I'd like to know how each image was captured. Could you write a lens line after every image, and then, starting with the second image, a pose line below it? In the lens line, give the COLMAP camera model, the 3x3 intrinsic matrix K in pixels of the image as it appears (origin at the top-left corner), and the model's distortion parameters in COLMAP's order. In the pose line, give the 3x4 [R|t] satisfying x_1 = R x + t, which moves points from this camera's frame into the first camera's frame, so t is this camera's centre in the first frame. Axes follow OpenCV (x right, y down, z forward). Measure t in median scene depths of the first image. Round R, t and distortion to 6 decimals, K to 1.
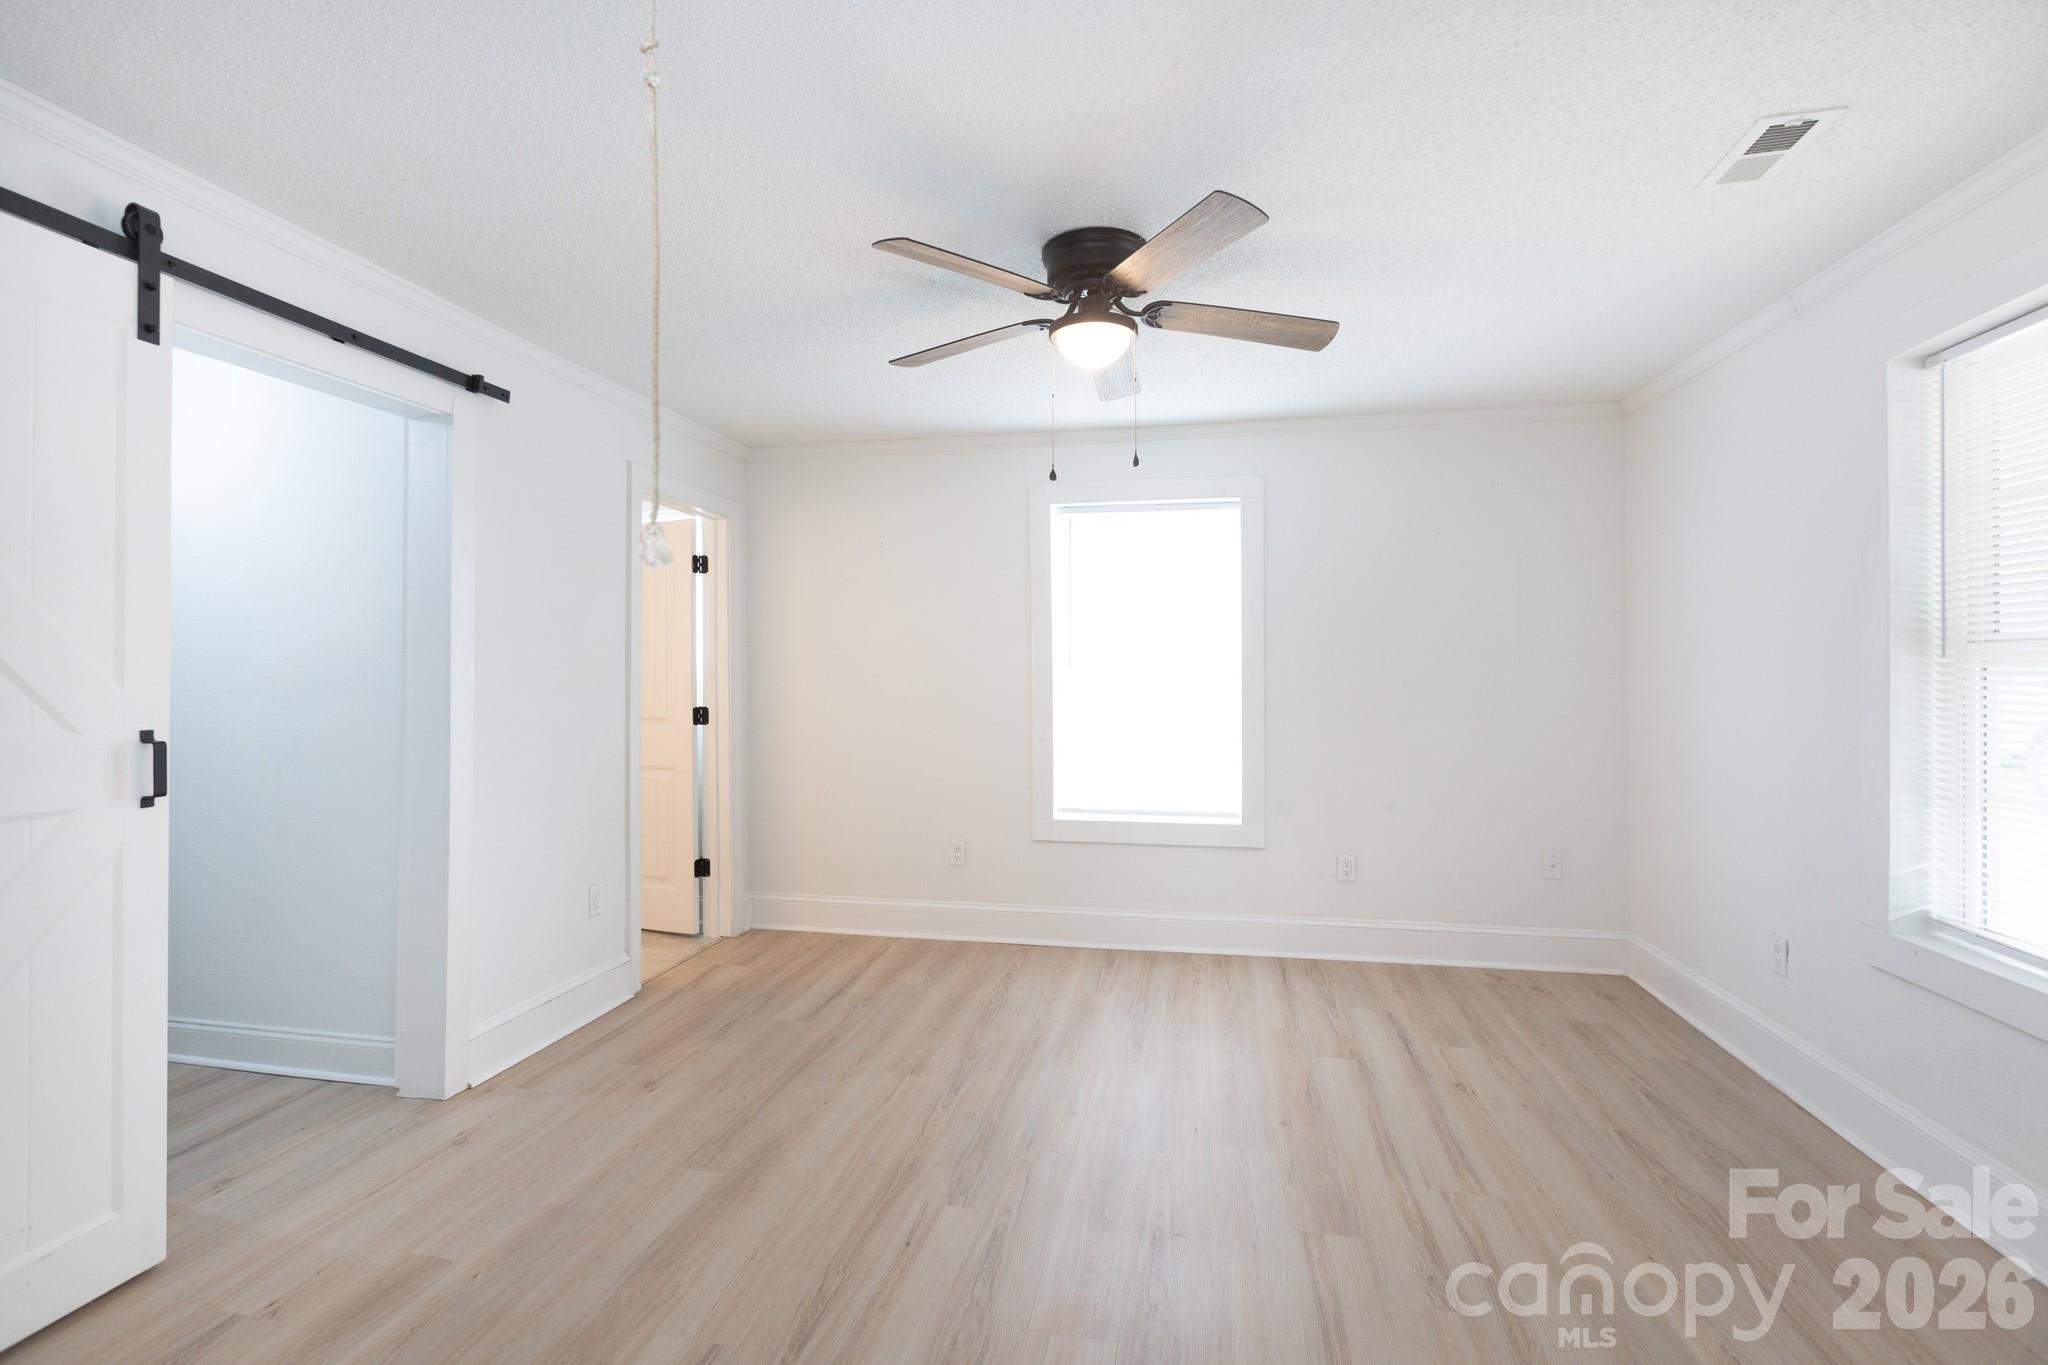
lens RADIAL K [[935.1, 0, 1029.9], [0, 935.1, 661.9], [0, 0, 1]] dist [0.009697, -0.005636]
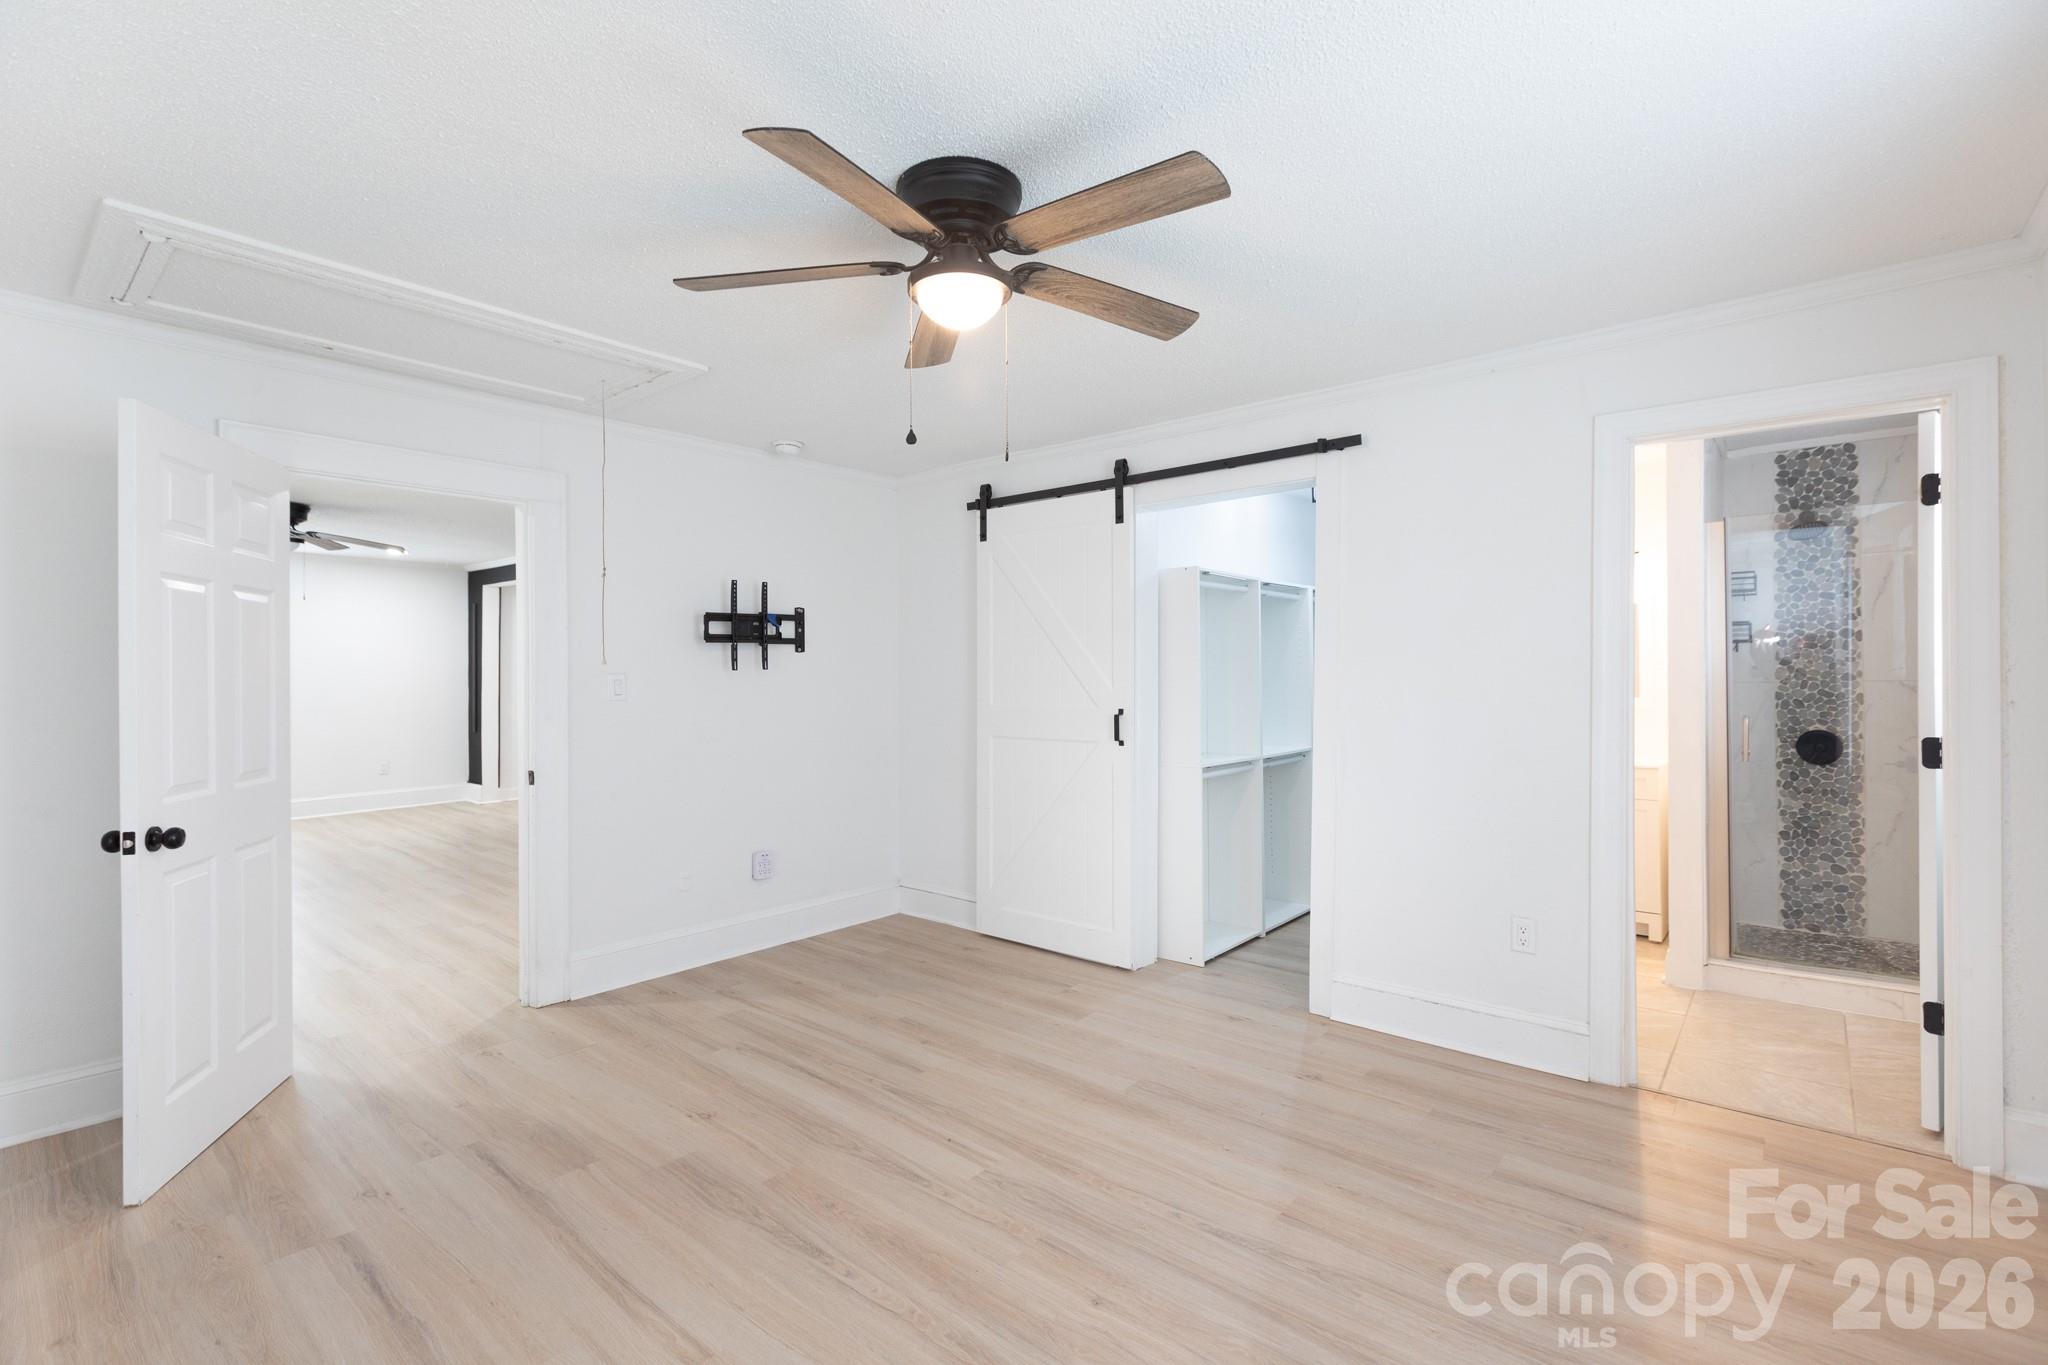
lens RADIAL K [[935.1, 0, 1026.0], [0, 935.1, 686.9], [0, 0, 1]] dist [0.009697, -0.005636]
pose [[-0.496281, 0.009518, -0.868110, 0.764566], [0.014430, 0.999892, 0.002714, 0.010686], [0.868042, -0.011180, -0.496365, 1.457097]]
